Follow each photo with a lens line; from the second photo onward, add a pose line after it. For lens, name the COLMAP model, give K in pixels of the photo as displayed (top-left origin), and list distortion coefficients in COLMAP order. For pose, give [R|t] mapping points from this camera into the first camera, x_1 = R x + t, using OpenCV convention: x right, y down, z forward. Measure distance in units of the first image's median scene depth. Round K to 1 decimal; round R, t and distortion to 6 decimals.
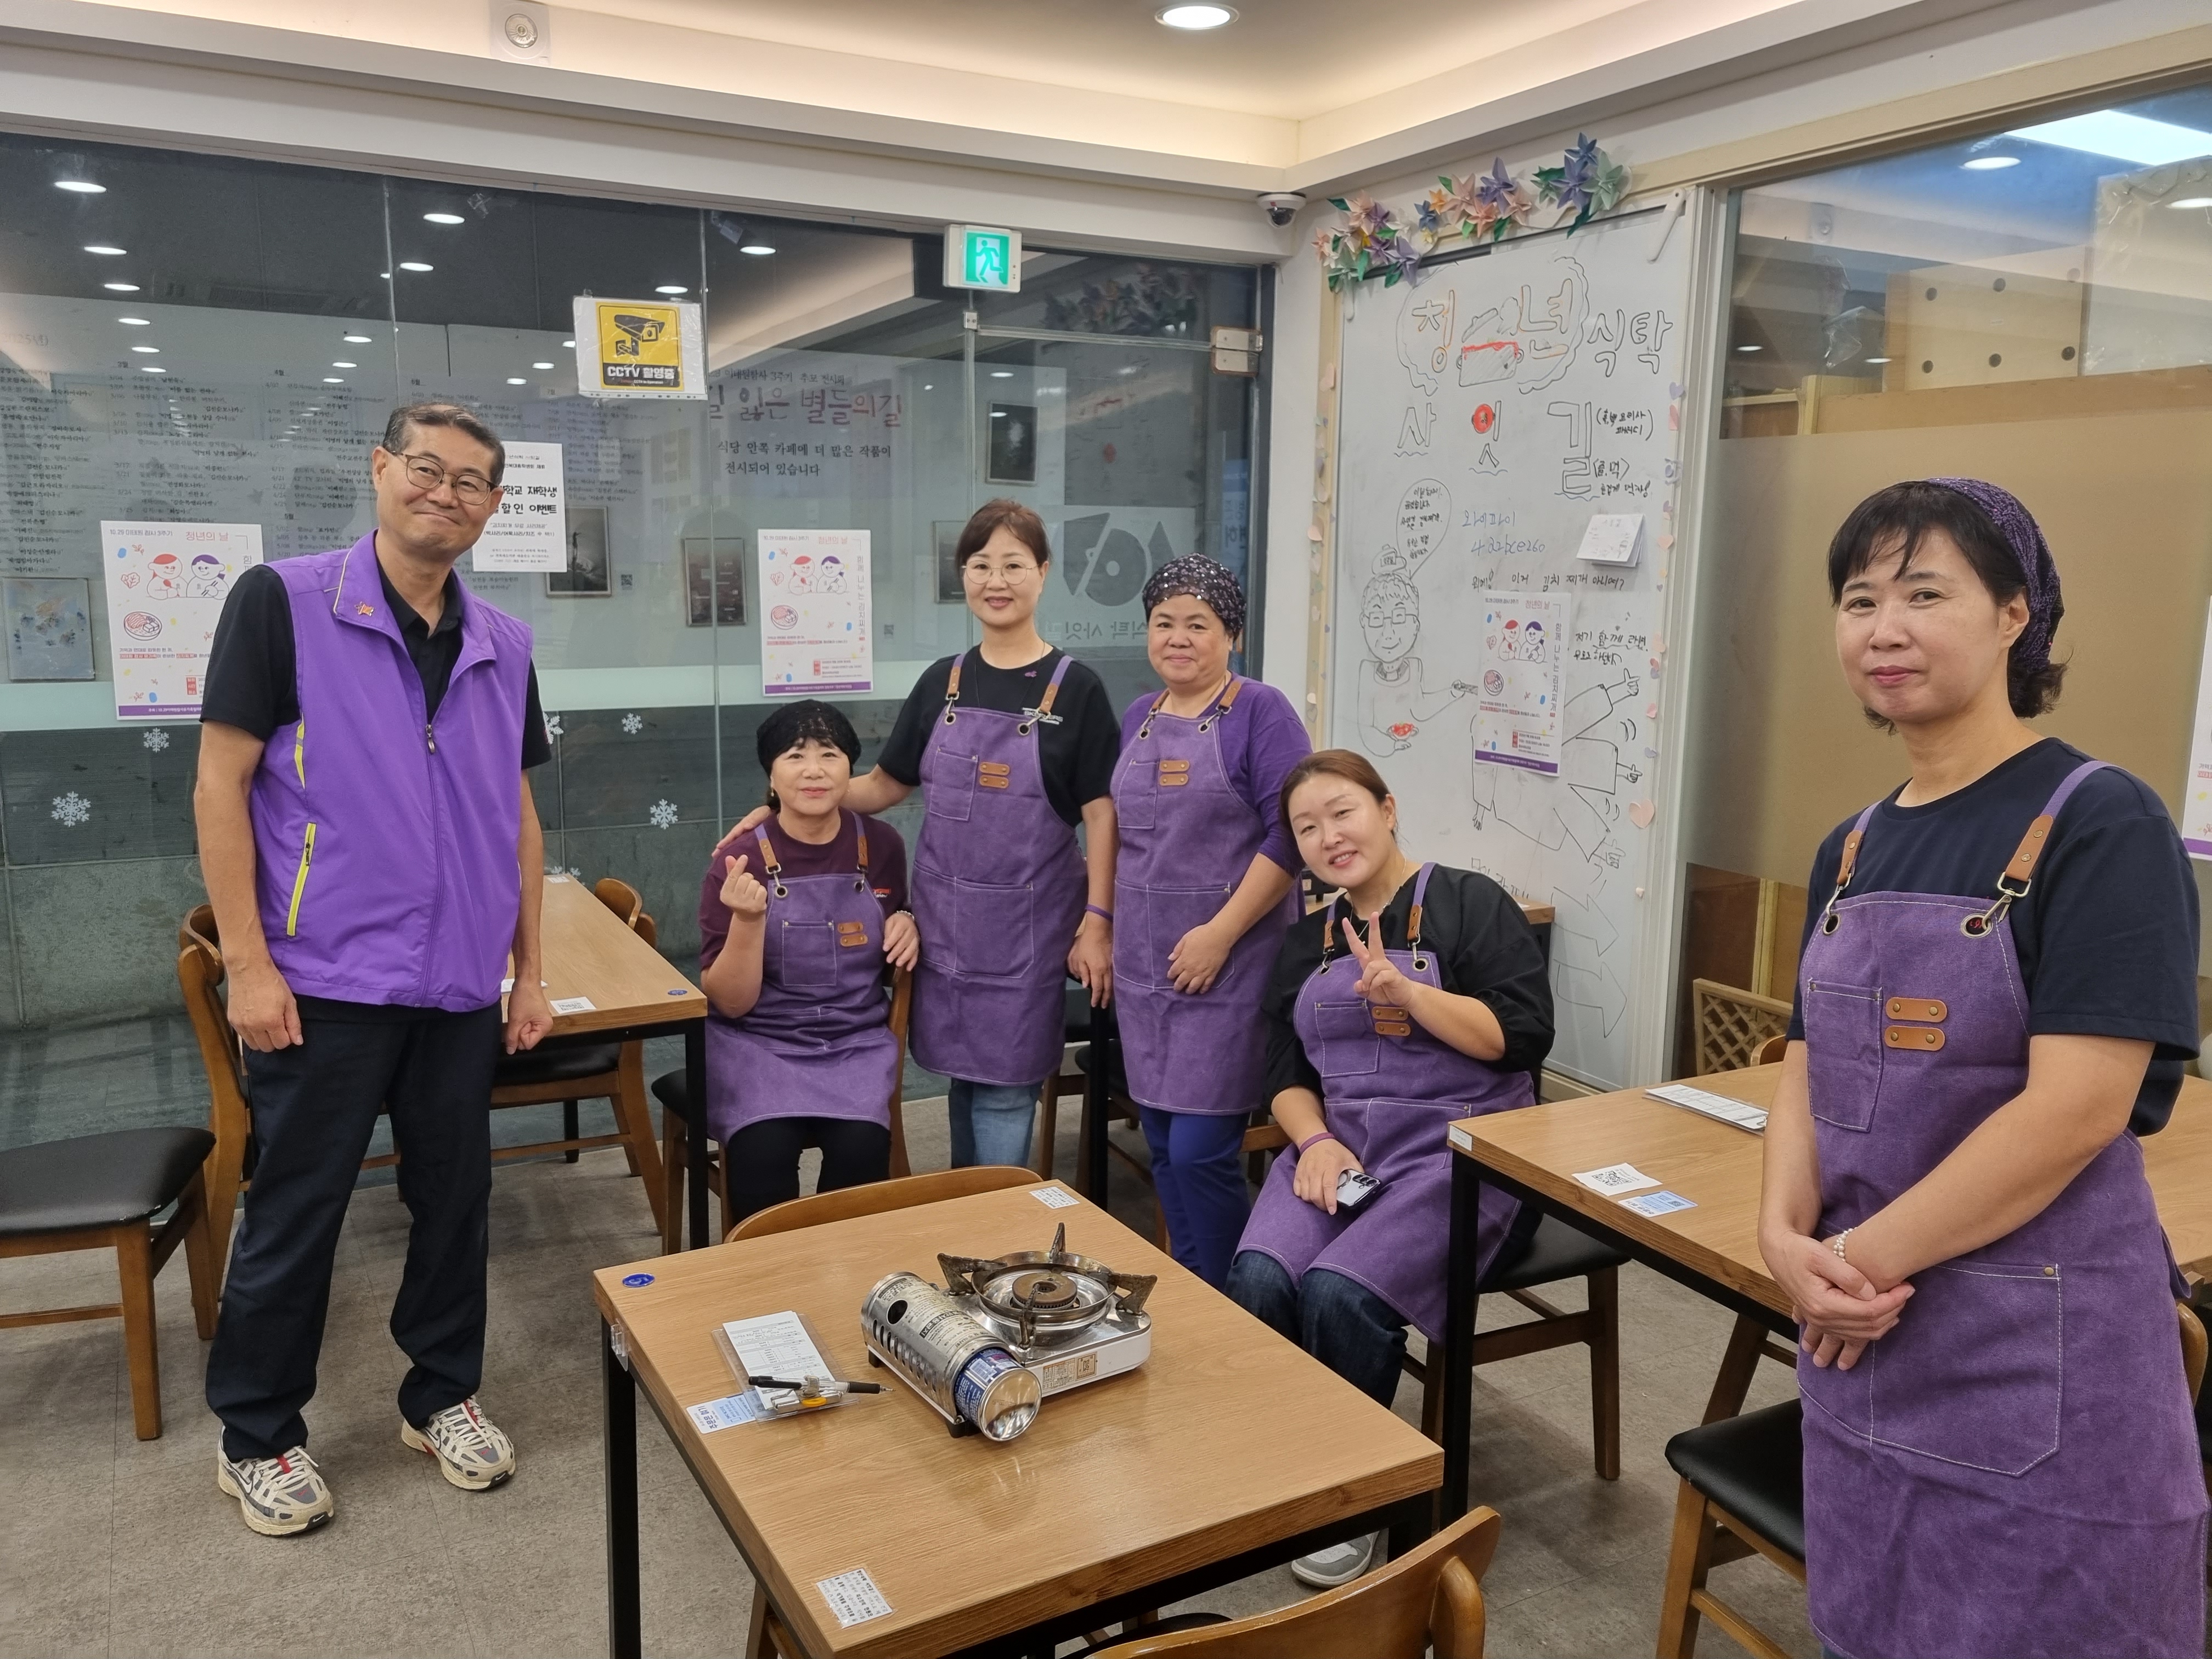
lens RADIAL K [[1663.5, 0, 1109.7], [0, 1663.5, 820.9], [0, 0, 1]] dist [0.052964, -0.040557]
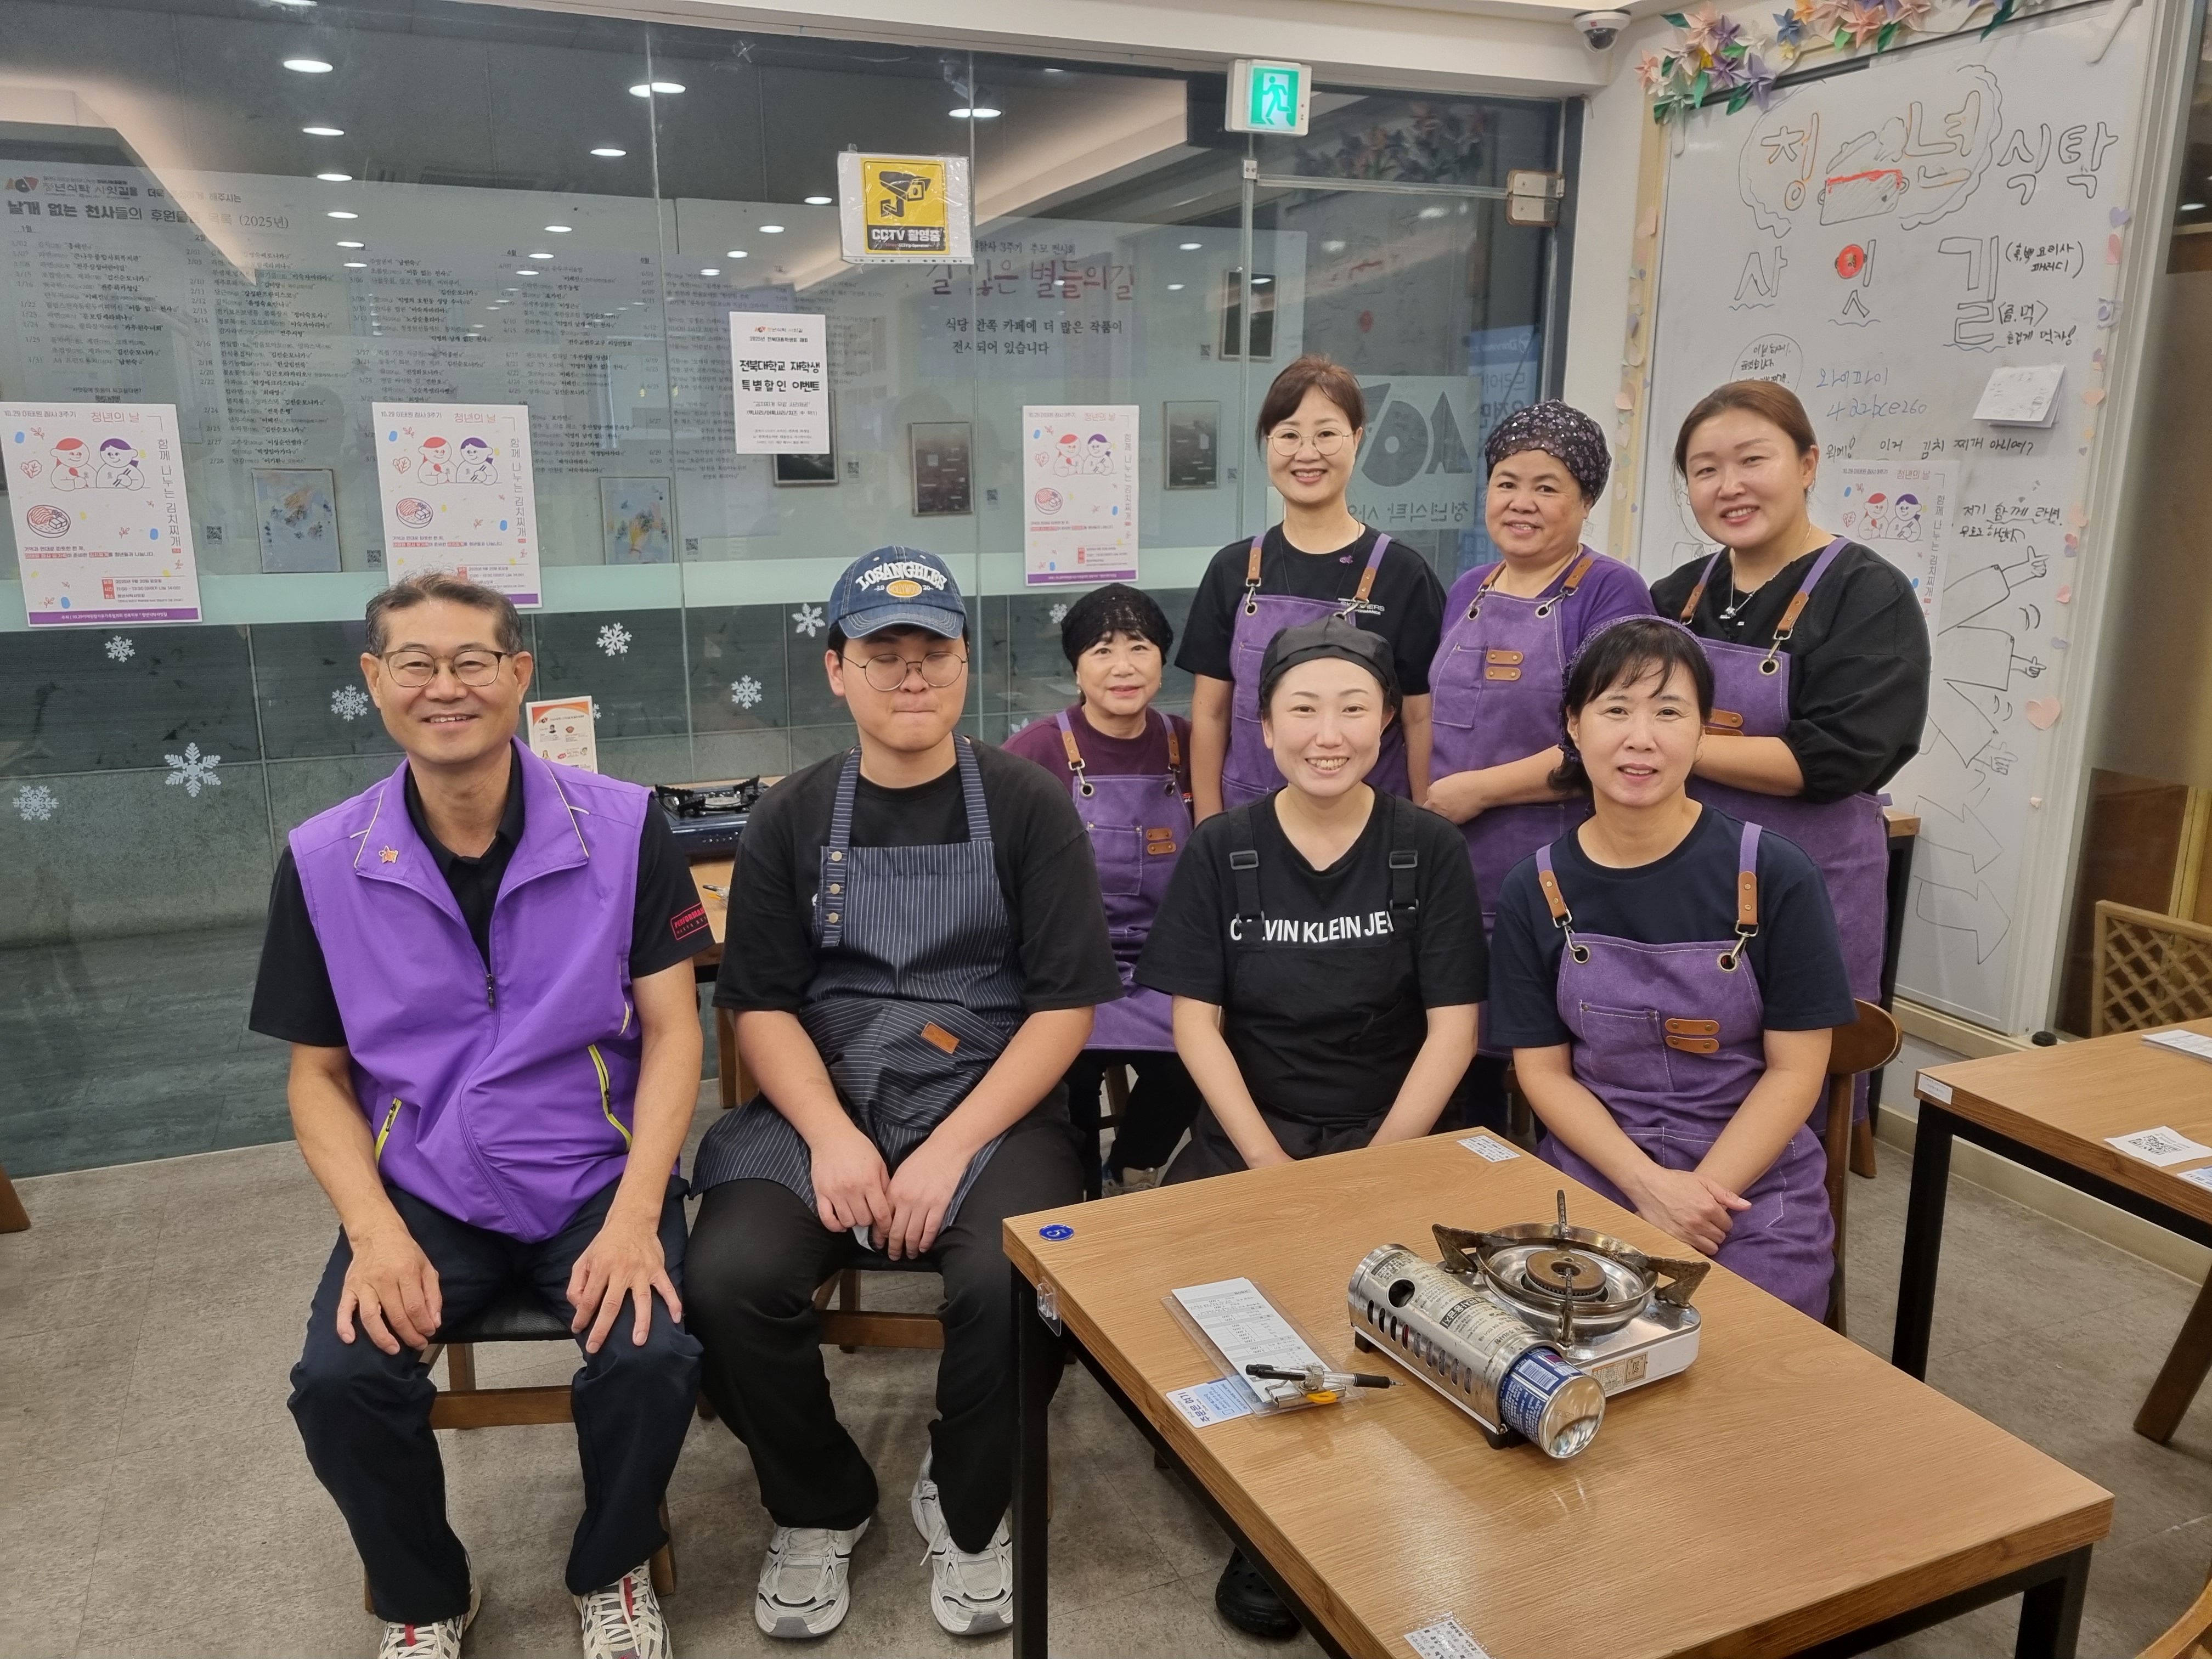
lens RADIAL K [[1663.5, 0, 1095.0], [0, 1663.5, 835.0], [0, 0, 1]] dist [0.052964, -0.040557]
pose [[0.995456, 0.010517, -0.094639, -0.090888], [-0.003970, 0.997602, 0.069098, 0.000561], [0.095138, -0.068409, 0.993111, 0.067352]]
